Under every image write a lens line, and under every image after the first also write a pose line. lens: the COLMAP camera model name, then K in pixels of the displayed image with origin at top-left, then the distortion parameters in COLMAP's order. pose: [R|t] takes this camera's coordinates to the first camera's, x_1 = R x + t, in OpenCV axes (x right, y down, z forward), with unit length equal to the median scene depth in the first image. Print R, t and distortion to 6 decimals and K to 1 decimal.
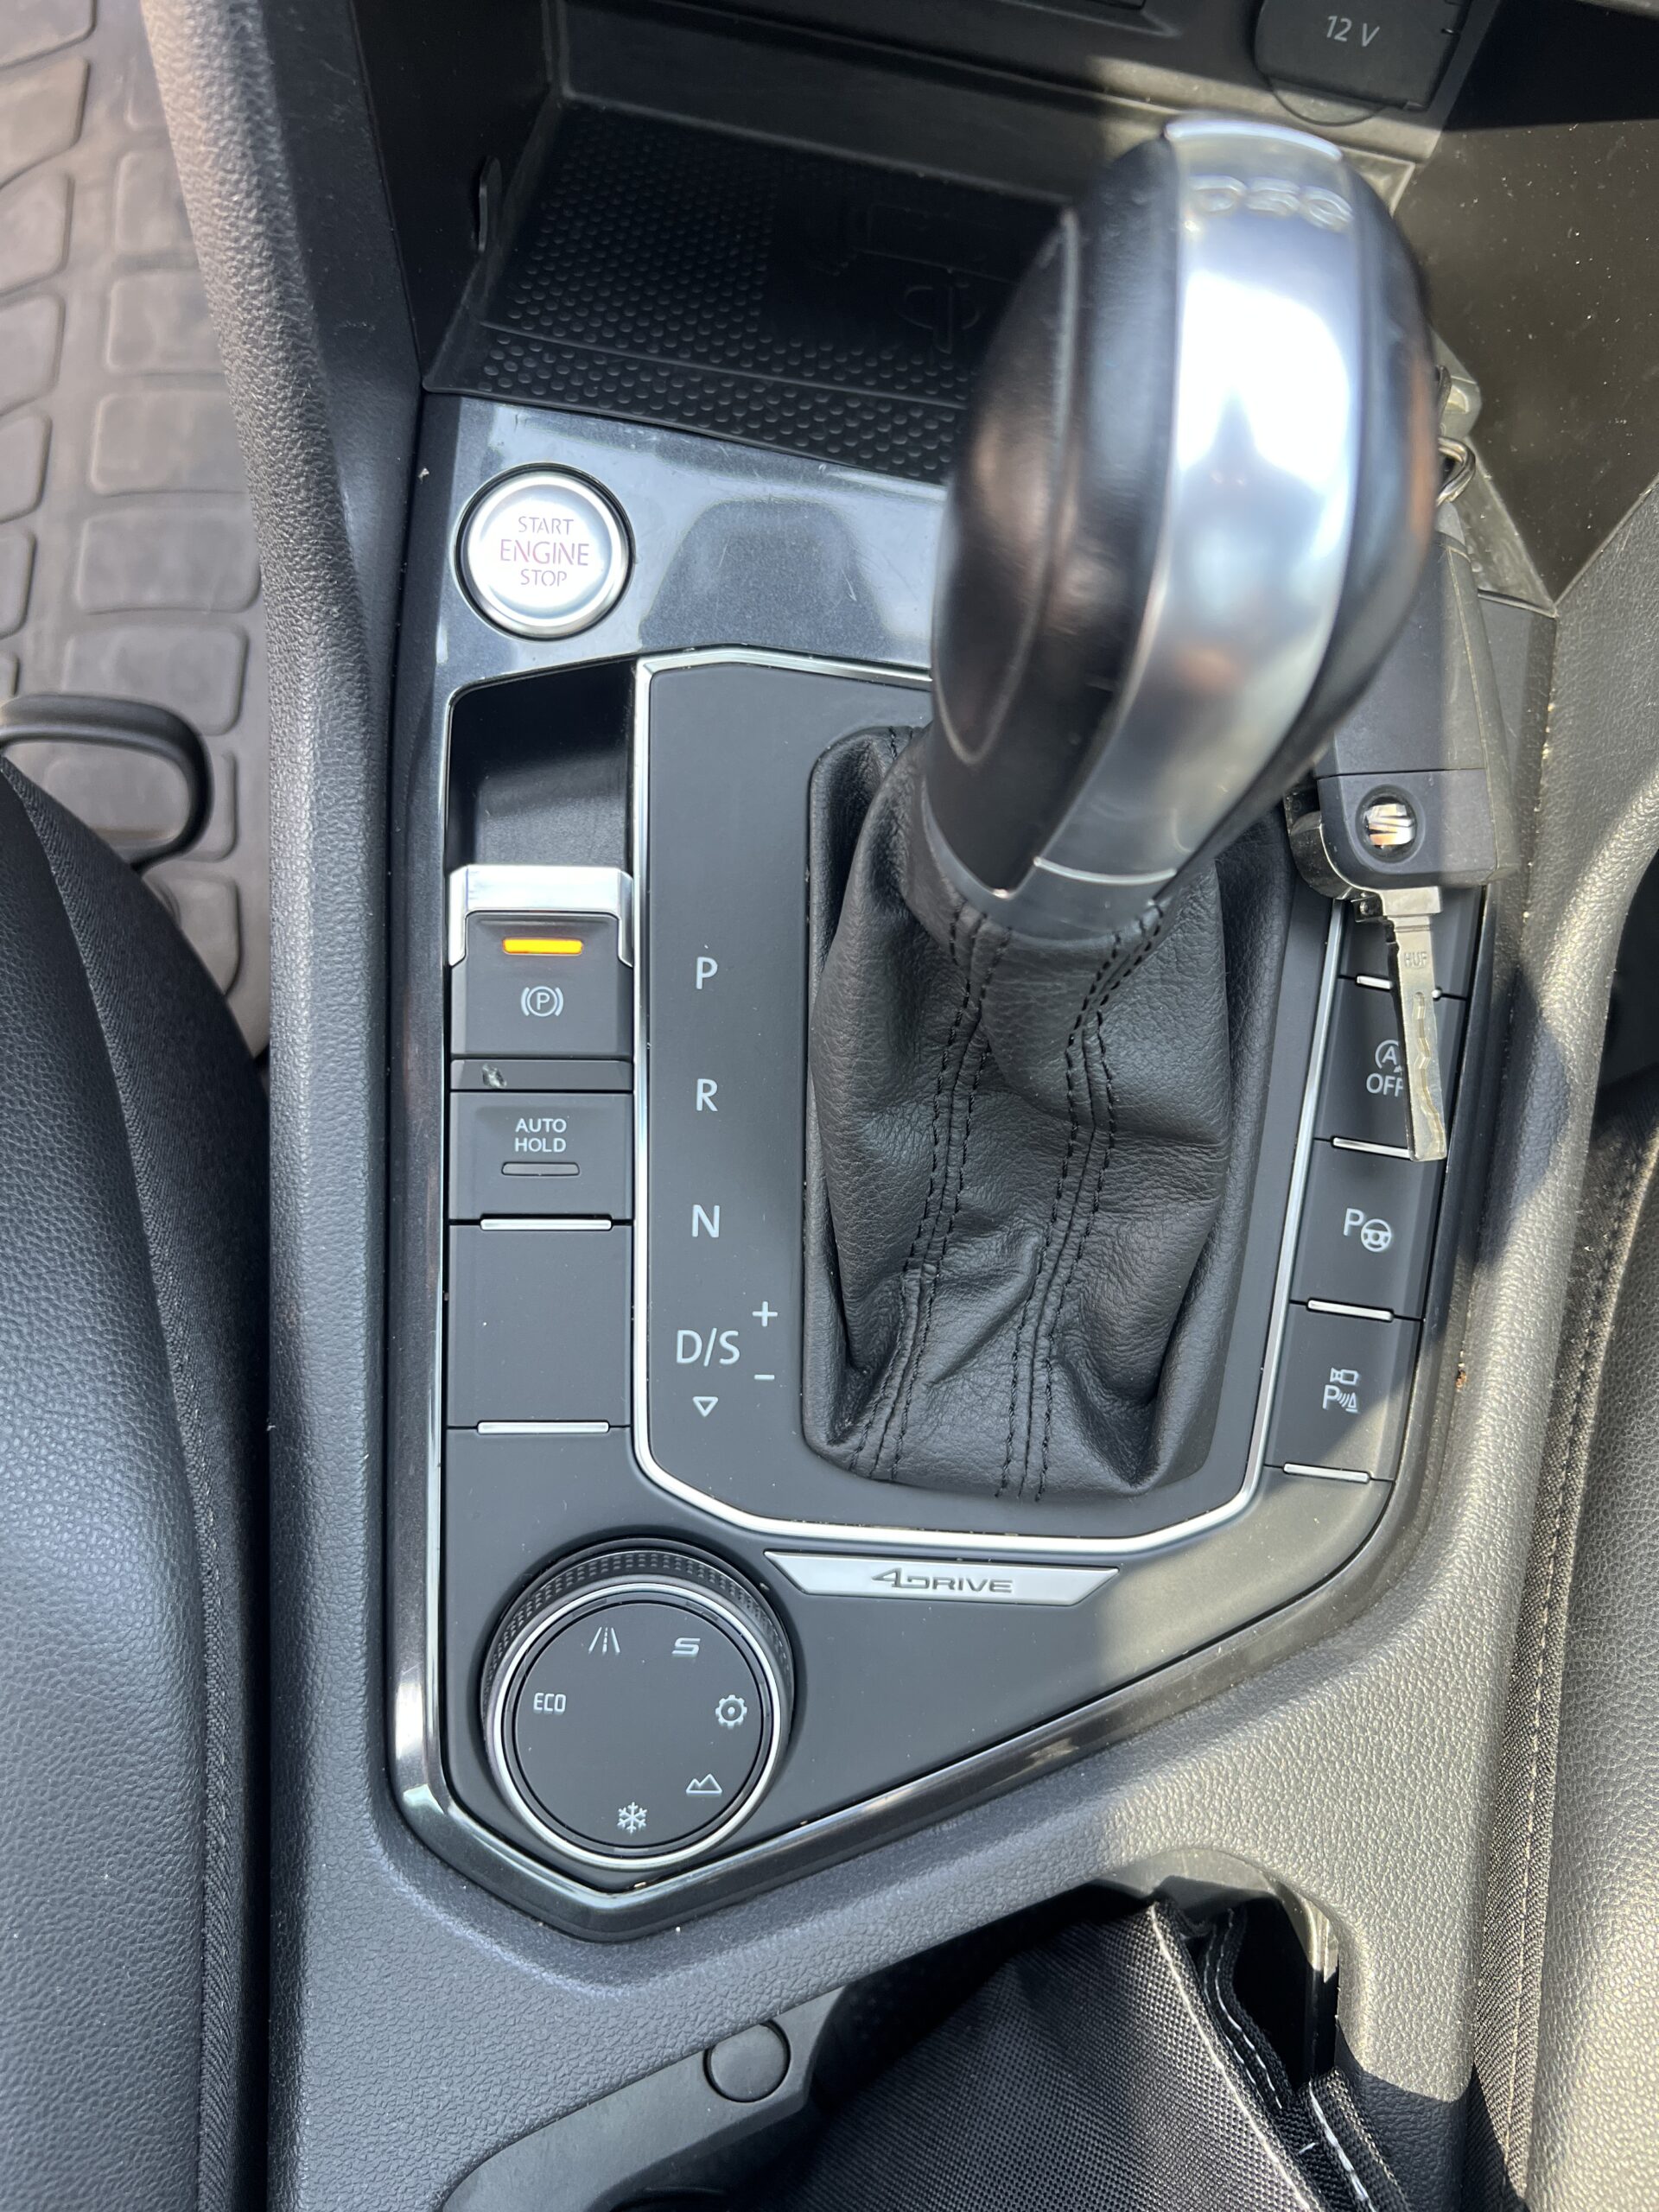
lens RADIAL K [[1681.9, 0, 824.3], [0, 1681.9, 1096.7], [0, 0, 1]] dist [0.047396, -0.064204]
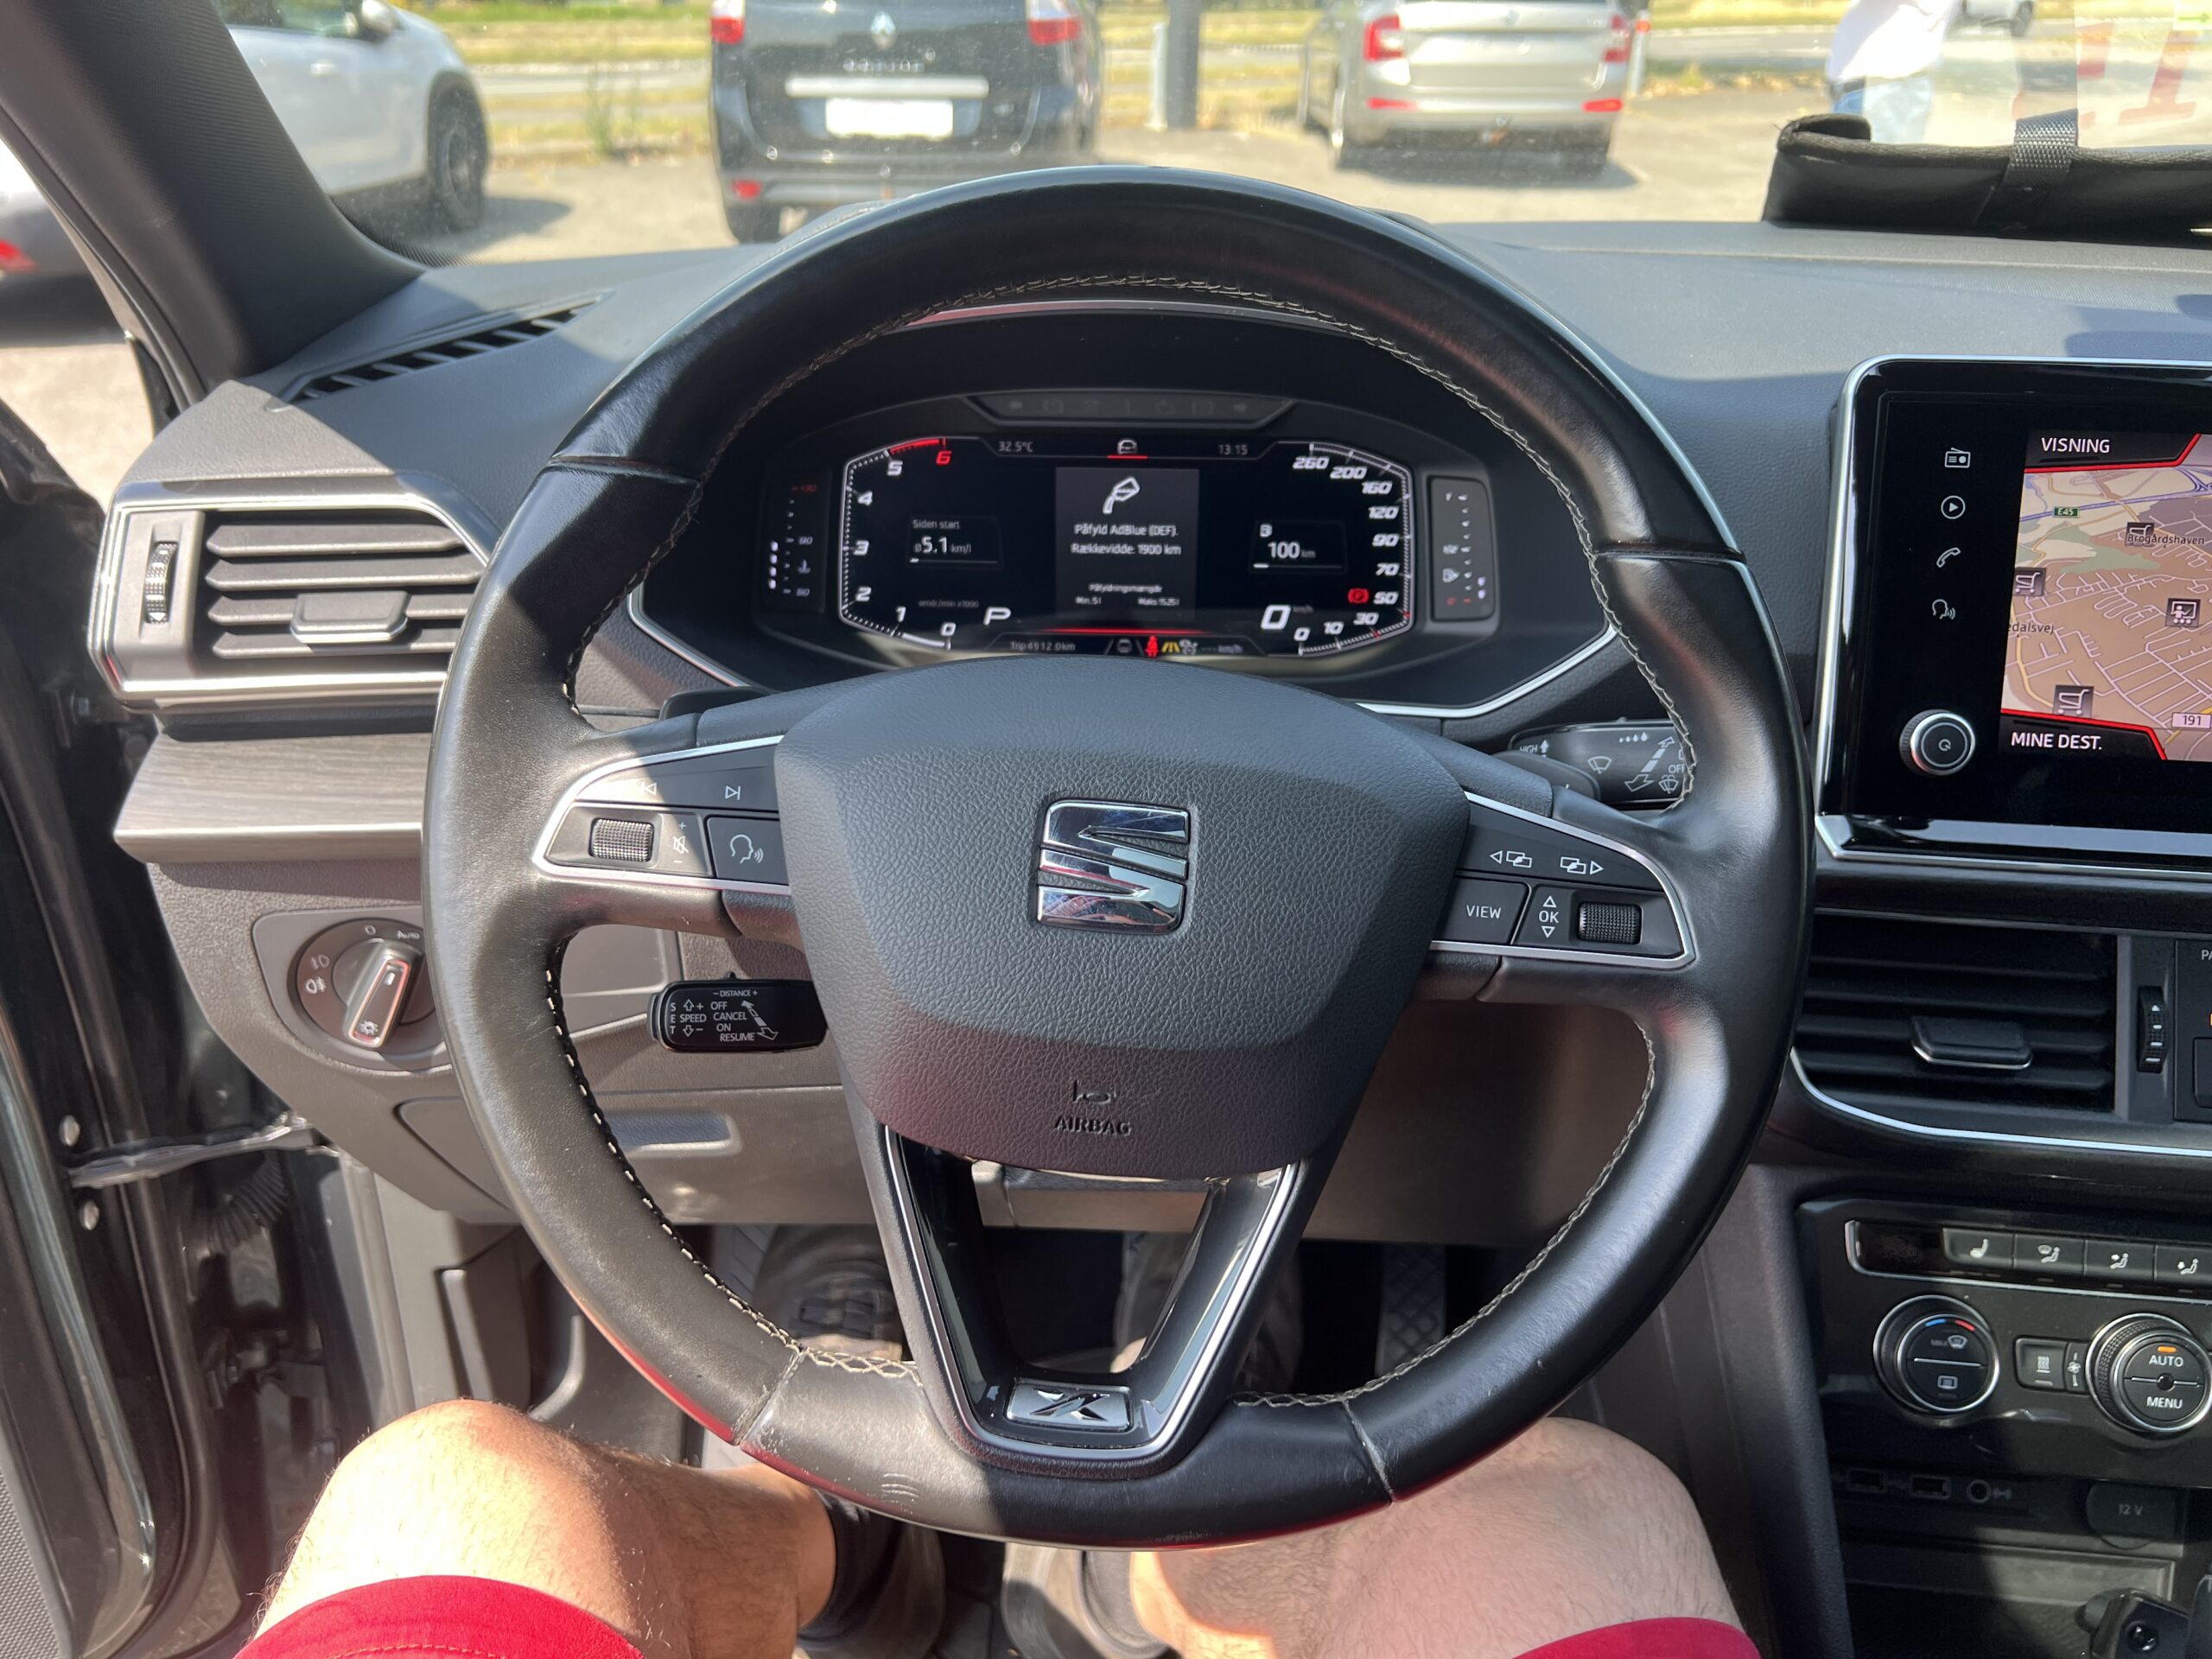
lens RADIAL K [[1681.9, 0, 1100.3], [0, 1681.9, 821.5], [0, 0, 1]] dist [0.047396, -0.064204]
pose [[0.993416, -0.111694, -0.025460, -1.038508], [0.044442, 0.580586, -0.812985, 0.708708], [0.105587, 0.806501, 0.581728, -1.386362]]
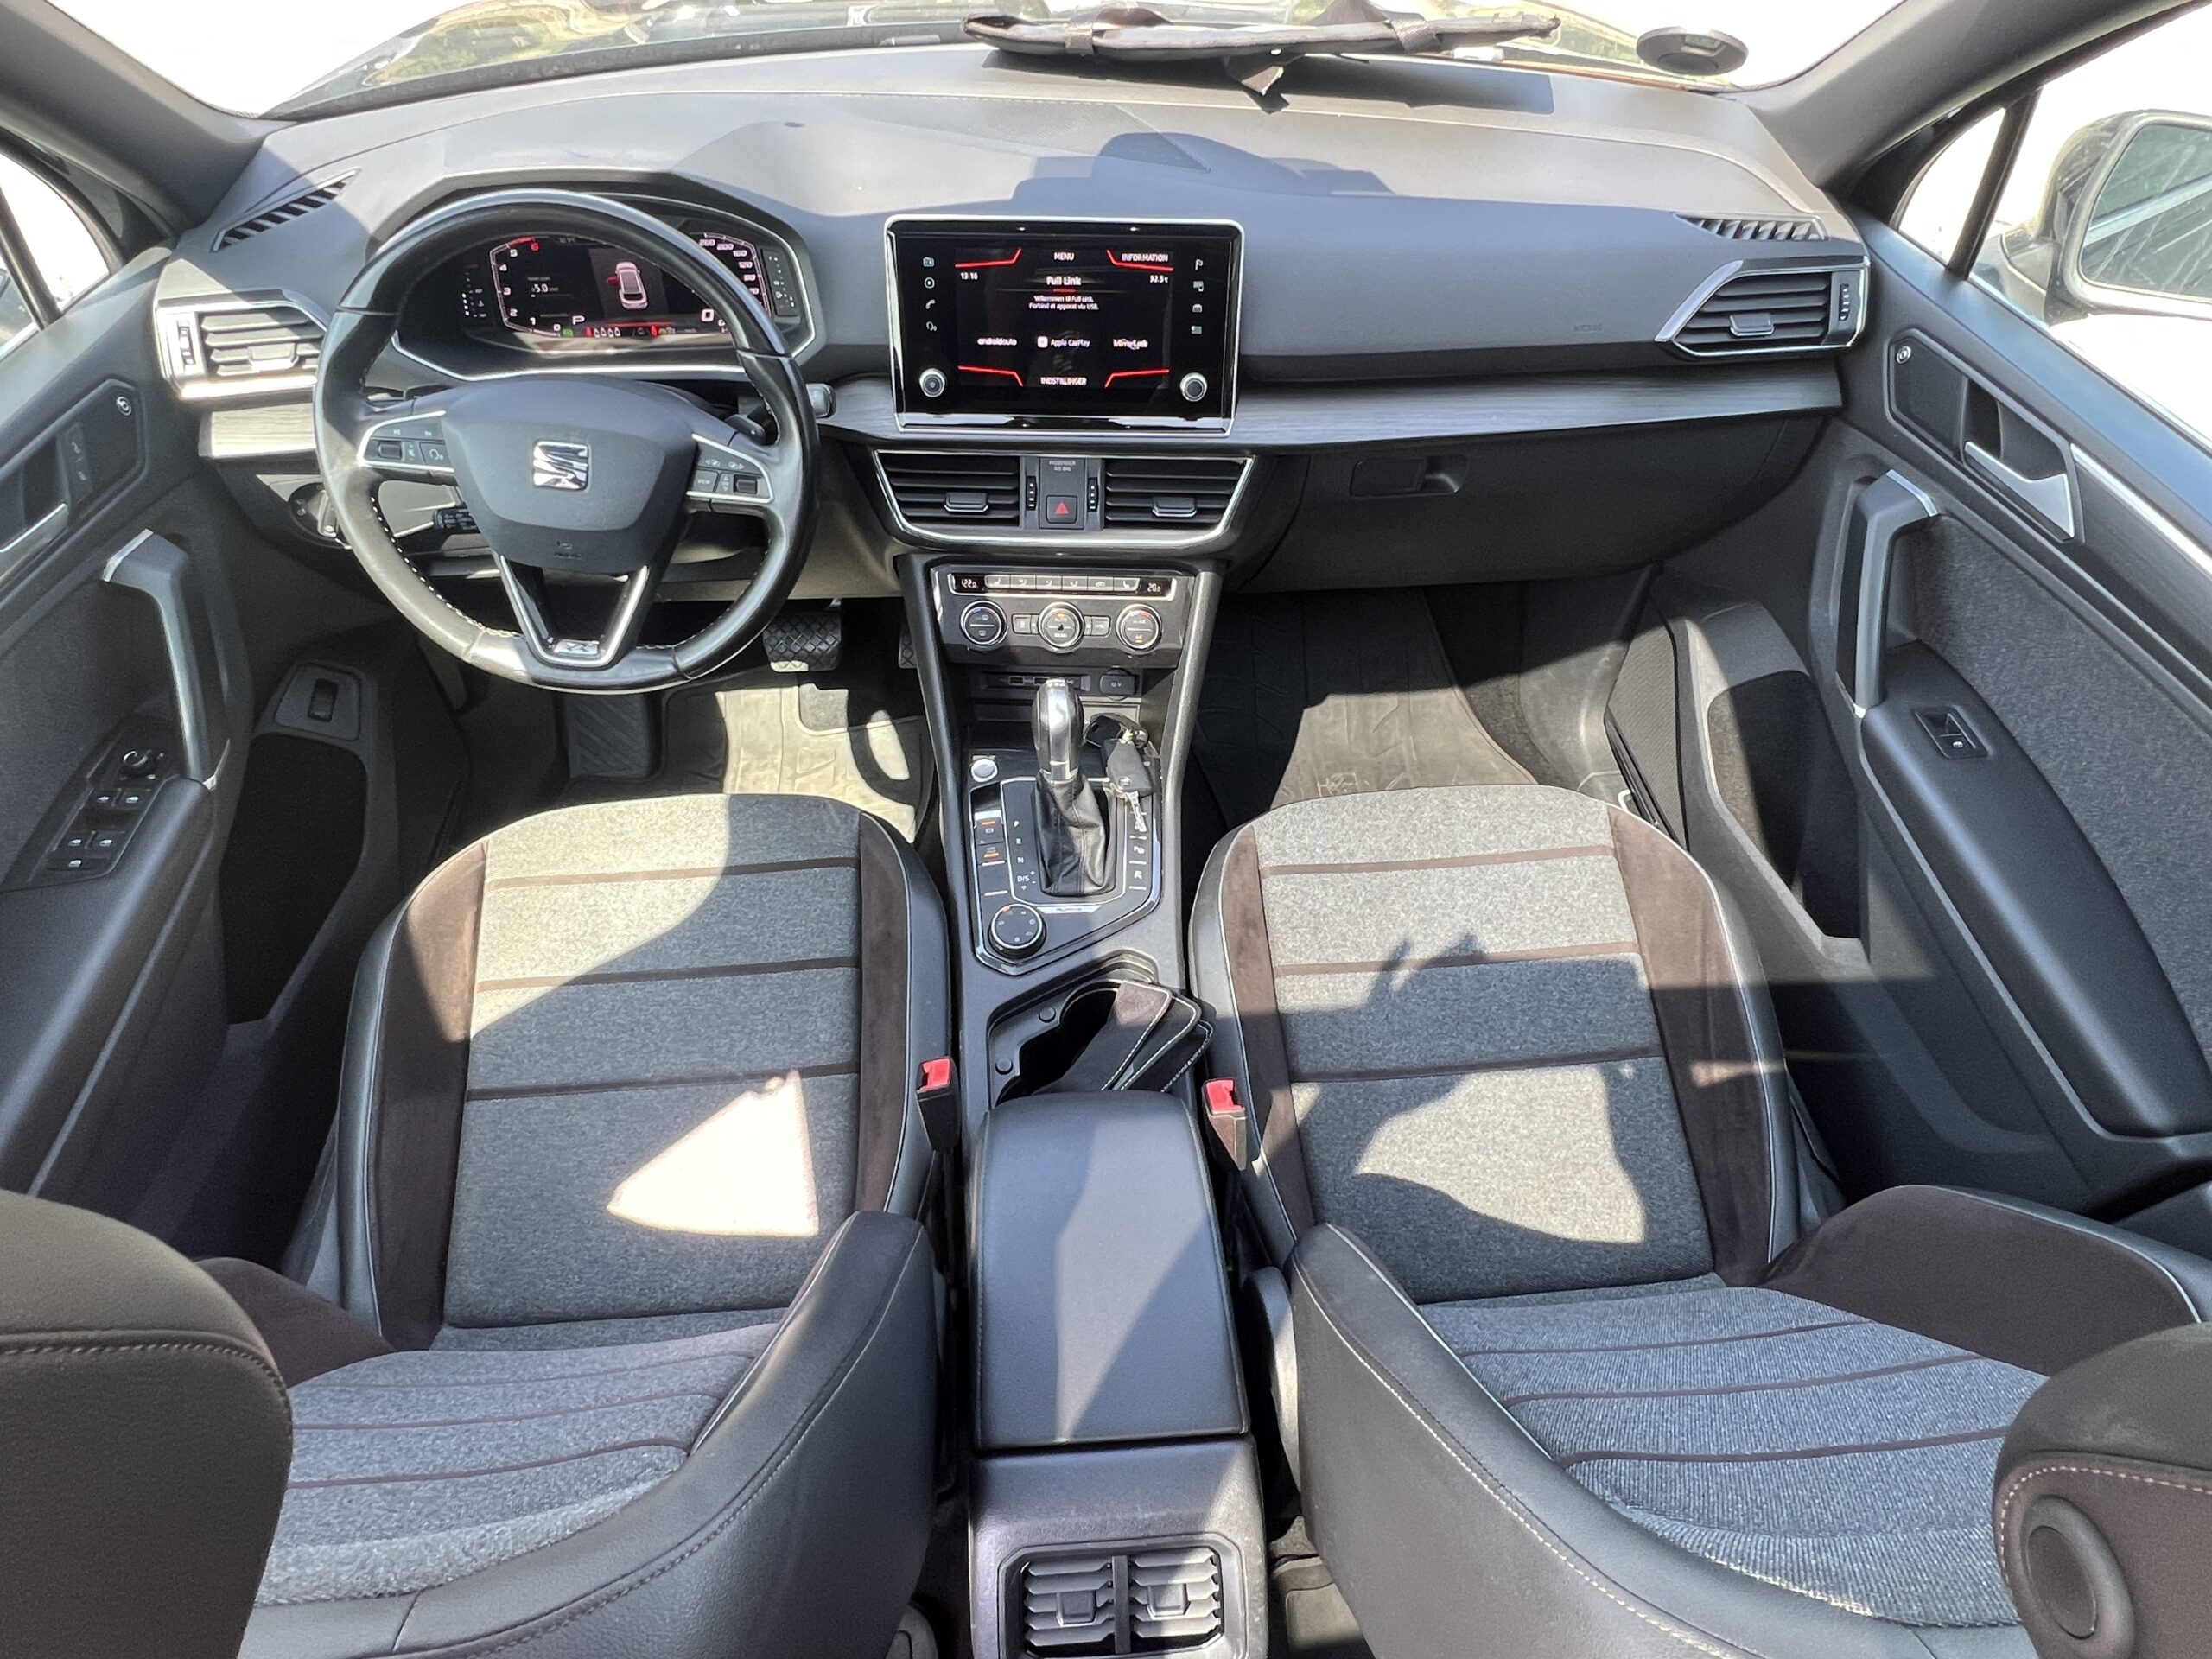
lens RADIAL K [[1309.8, 0, 1101.0], [0, 1309.8, 821.4], [0, 0, 1]] dist [-0.000317, -0.002062]
pose [[0.987170, -0.159499, -0.007443, 0.255044], [0.131580, 0.839011, -0.527965, 2.351508], [0.090455, 0.520211, 0.849234, -2.831589]]
